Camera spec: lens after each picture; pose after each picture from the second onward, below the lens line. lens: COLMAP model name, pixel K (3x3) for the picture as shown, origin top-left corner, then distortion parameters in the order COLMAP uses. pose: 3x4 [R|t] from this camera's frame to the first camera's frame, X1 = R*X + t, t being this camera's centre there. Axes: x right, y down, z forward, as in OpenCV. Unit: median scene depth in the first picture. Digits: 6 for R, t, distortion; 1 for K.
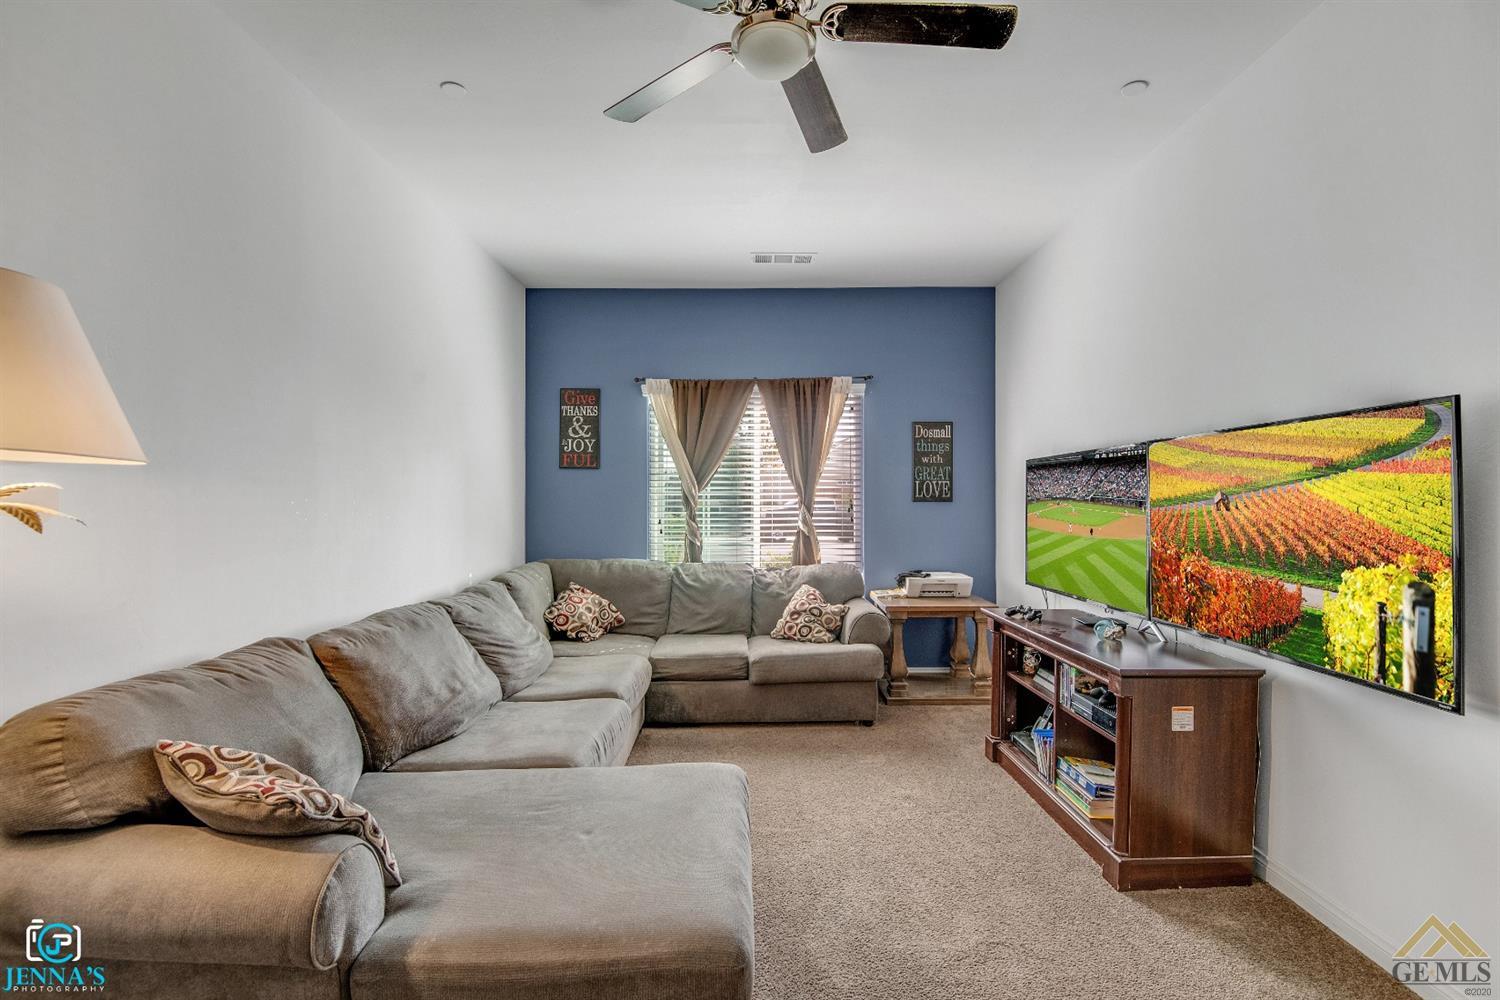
lens RADIAL K [[697.9, 0, 758.4], [0, 697.9, 494.7], [0, 0, 1]] dist [0.002343, -0.024997]
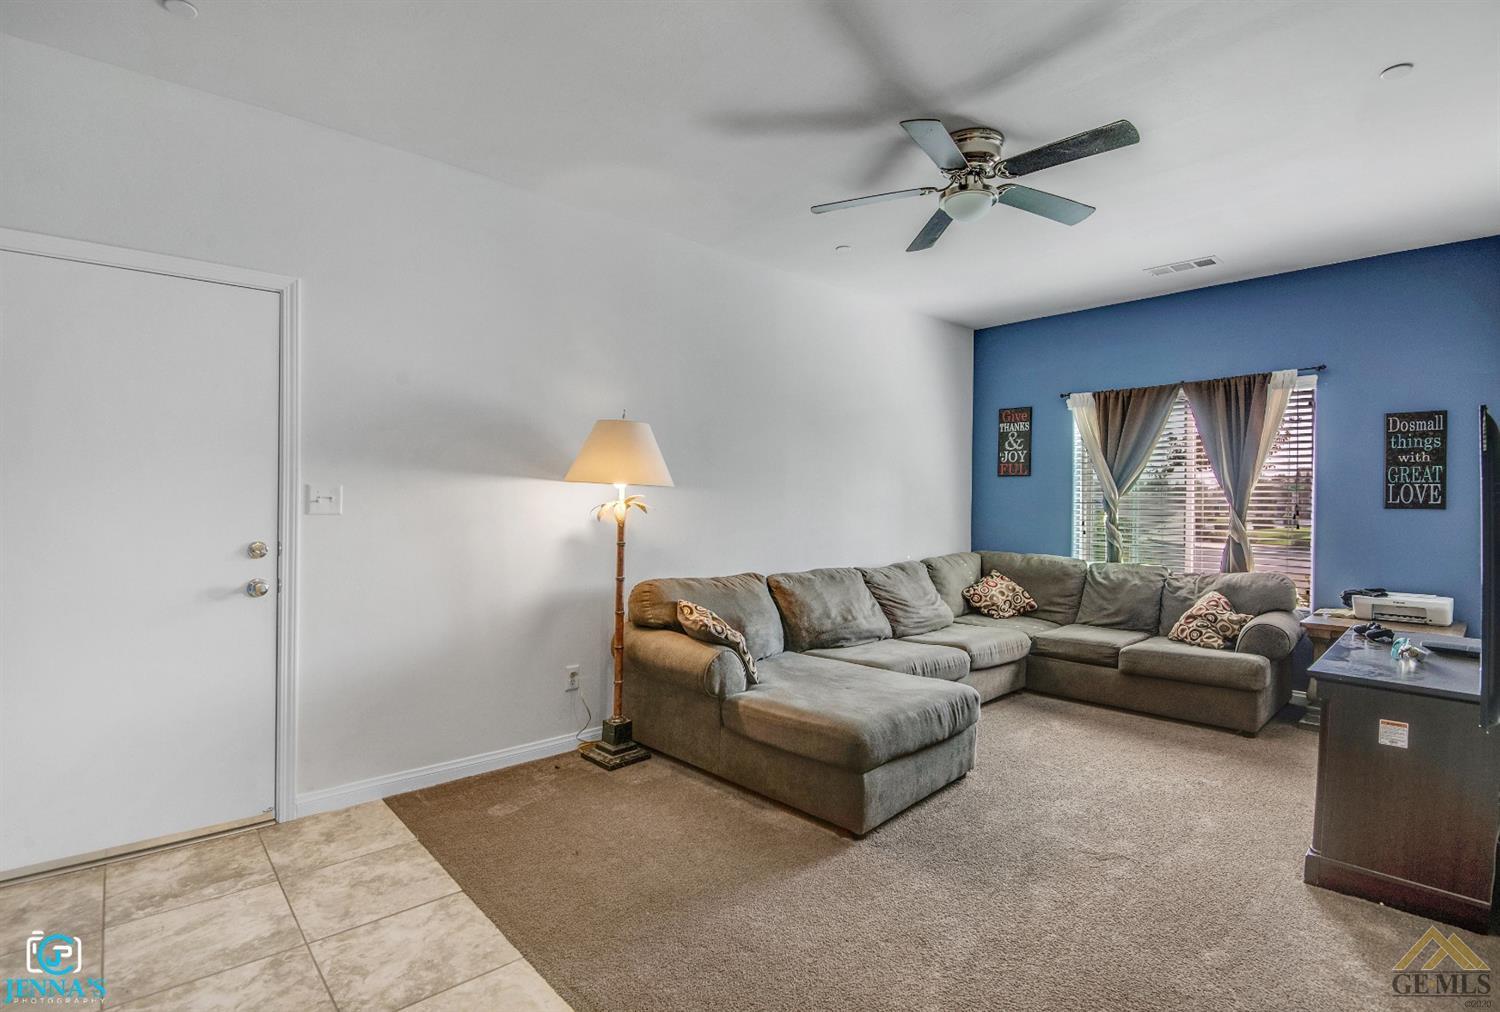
lens RADIAL K [[786.8, 0, 750.0], [0, 786.8, 506.0], [0, 0, 1]] dist [-0.001278, -0.000388]
pose [[0.660410, 0.012074, -0.750809, 0.479029], [-0.004245, 0.999915, 0.012346, -0.001841], [0.750894, -0.004966, 0.660405, -0.225117]]
